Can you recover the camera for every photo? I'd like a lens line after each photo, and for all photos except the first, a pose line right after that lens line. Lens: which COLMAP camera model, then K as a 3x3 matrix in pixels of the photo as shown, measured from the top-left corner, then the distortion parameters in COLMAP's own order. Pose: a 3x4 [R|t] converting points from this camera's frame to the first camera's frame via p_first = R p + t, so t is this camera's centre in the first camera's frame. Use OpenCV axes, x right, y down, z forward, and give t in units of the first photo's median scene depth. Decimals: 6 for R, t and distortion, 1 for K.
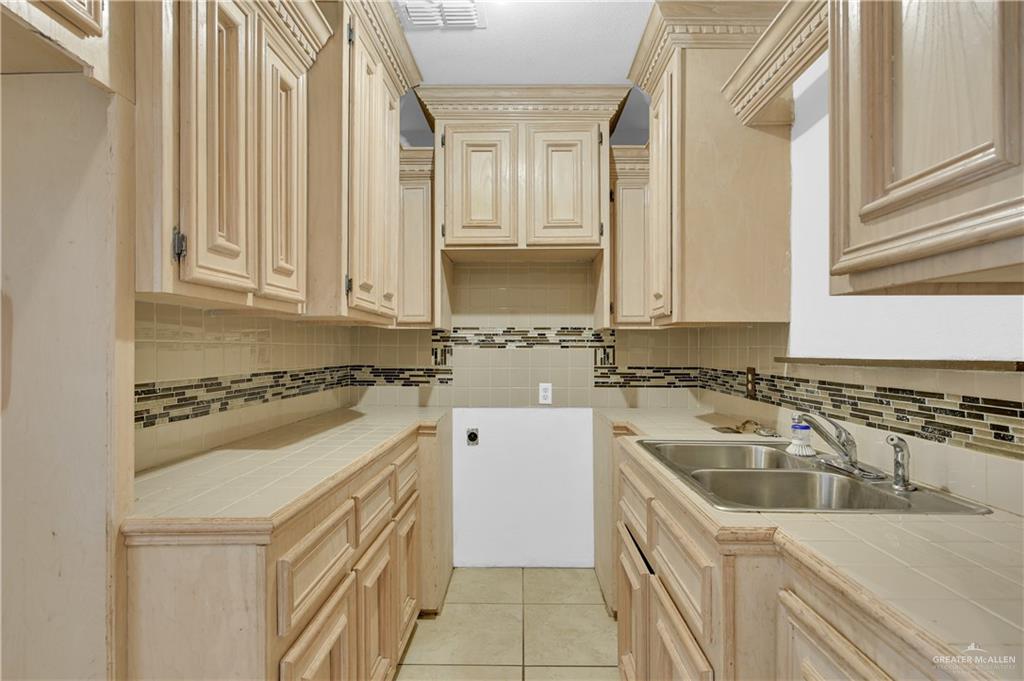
lens RADIAL K [[527.3, 0, 533.9], [0, 527.3, 344.7], [0, 0, 1]] dist [0.002906, -0.002548]
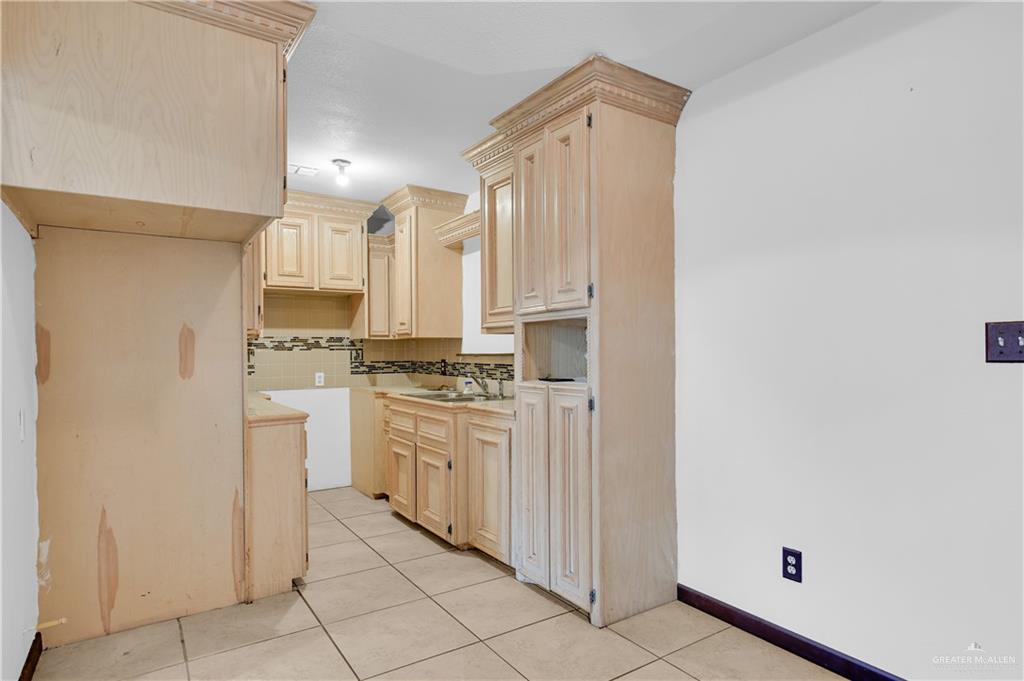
lens RADIAL K [[527.3, 0, 508.8], [0, 527.3, 352.4], [0, 0, 1]] dist [0.002906, -0.002548]
pose [[0.833641, -0.008006, 0.552249, -0.439858], [0.001379, 0.999922, 0.012415, -0.007040], [-0.552305, -0.009588, 0.833587, -0.727494]]
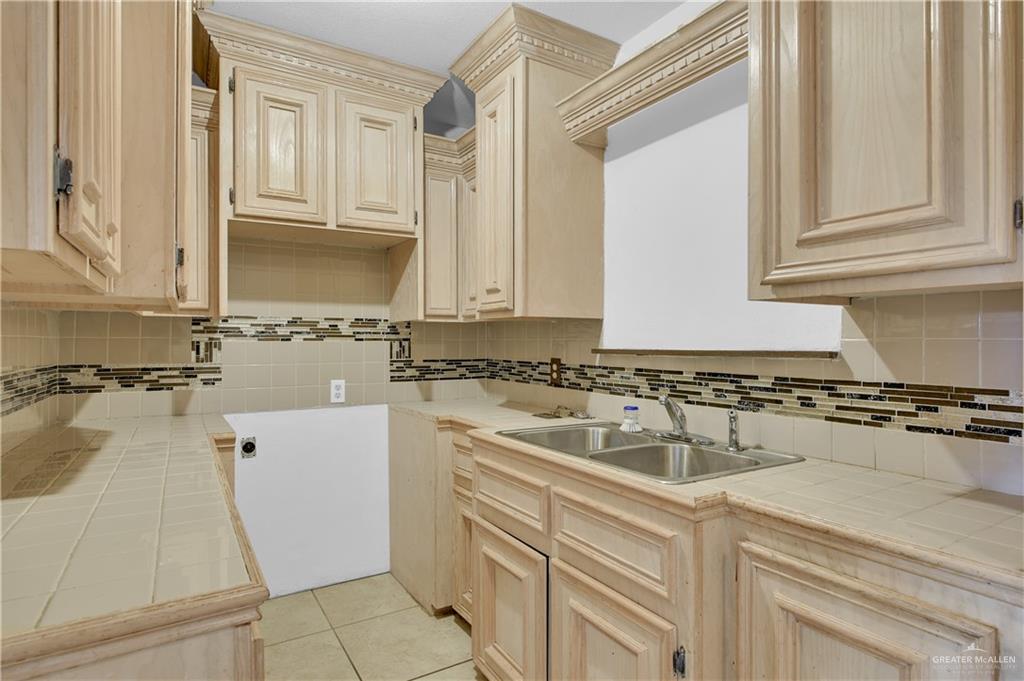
lens RADIAL K [[527.3, 0, 508.6], [0, 527.3, 337.7], [0, 0, 1]] dist [0.002906, -0.002548]
pose [[0.859150, 0.001875, 0.511720, -0.222033], [-0.003128, 0.999994, 0.001588, -0.001746], [-0.511714, -0.002965, 0.859151, 0.084274]]
